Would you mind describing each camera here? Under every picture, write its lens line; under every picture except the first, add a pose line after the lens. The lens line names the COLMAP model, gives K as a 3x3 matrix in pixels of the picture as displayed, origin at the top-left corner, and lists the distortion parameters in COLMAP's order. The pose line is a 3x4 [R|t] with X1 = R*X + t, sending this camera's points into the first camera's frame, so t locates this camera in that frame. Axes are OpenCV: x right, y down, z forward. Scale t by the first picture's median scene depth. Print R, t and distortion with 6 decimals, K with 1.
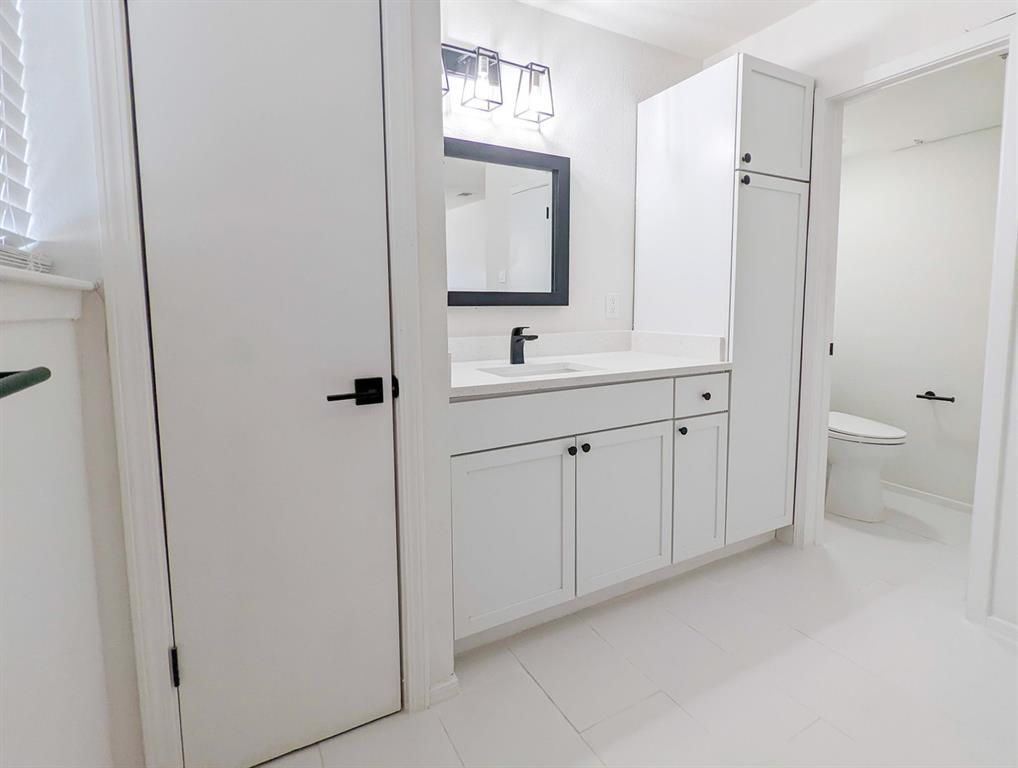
lens RADIAL K [[538.4, 0, 511.9], [0, 538.4, 359.6], [0, 0, 1]] dist [-0.023040, 0.000045]
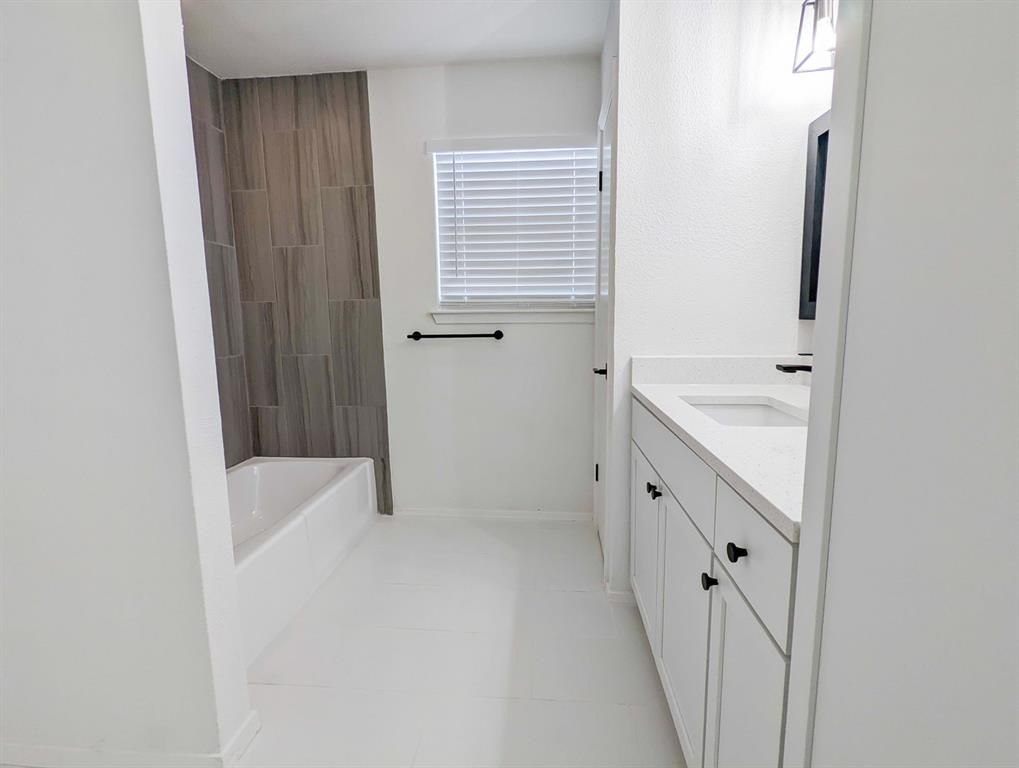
lens RADIAL K [[485.8, 0, 505.7], [0, 485.8, 381.2], [0, 0, 1]] dist [-0.000062, -0.000752]
pose [[-0.571242, 0.126156, -0.811028, 0.748764], [-0.066186, 0.977819, 0.198718, -0.126926], [0.818109, 0.167195, -0.550222, 1.061013]]
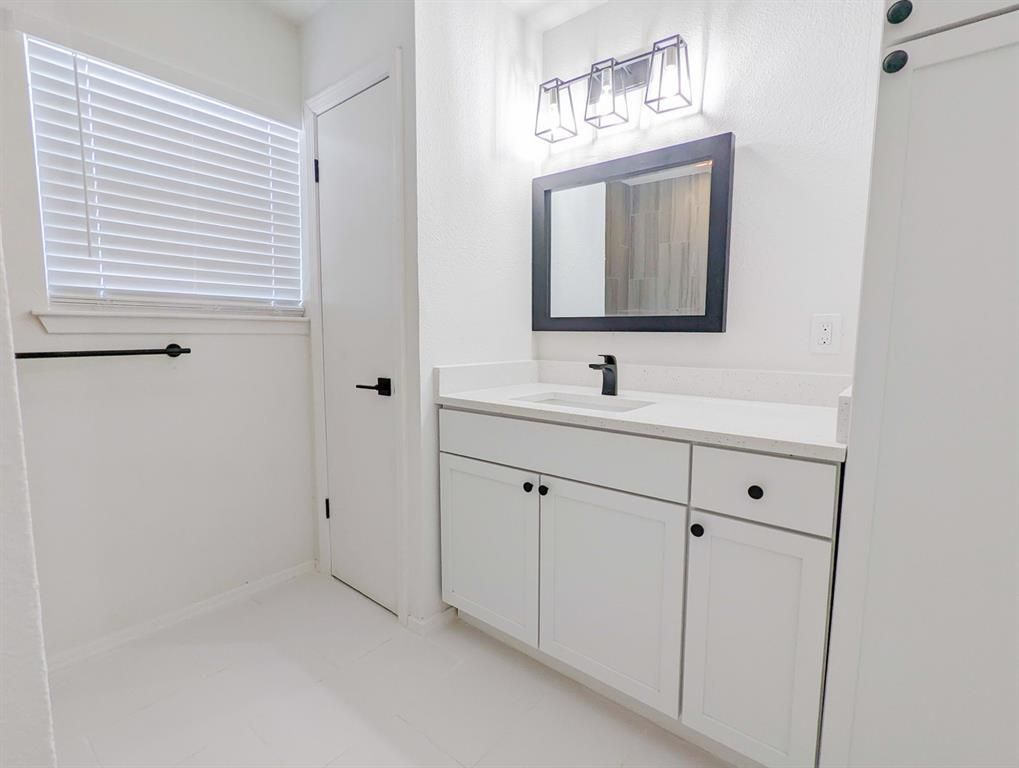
lens RADIAL K [[485.8, 0, 505.7], [0, 485.8, 381.2], [0, 0, 1]] dist [-0.000062, -0.000752]
pose [[0.353358, 0.104283, -0.929657, 0.737945], [-0.102671, 0.992087, 0.072262, -0.059026], [0.929837, 0.069915, 0.361269, 0.556041]]
